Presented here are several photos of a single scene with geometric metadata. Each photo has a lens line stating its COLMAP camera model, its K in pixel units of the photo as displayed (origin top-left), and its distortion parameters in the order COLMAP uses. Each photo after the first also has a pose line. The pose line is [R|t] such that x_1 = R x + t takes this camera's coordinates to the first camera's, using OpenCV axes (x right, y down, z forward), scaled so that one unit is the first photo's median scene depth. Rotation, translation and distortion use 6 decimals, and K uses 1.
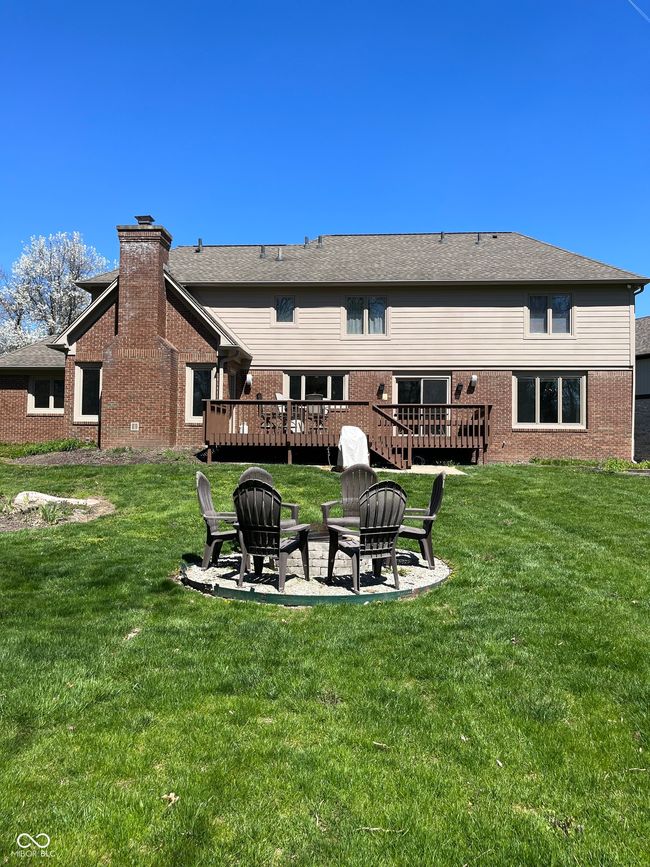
lens RADIAL K [[663.6, 0, 322.4], [0, 663.6, 431.4], [0, 0, 1]] dist [0.060672, -0.063895]
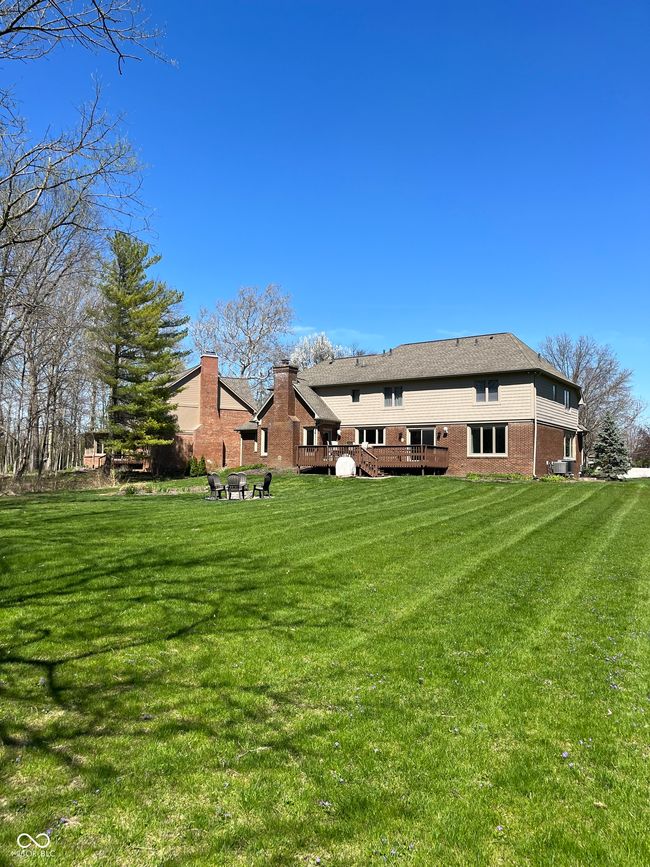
lens RADIAL K [[663.6, 0, 326.6], [0, 663.6, 435.5], [0, 0, 1]] dist [0.060672, -0.063895]
pose [[0.861041, -0.026264, -0.507857, 0.857948], [0.011263, 0.999405, -0.032590, -0.006657], [0.508411, 0.022341, 0.860825, -0.706064]]
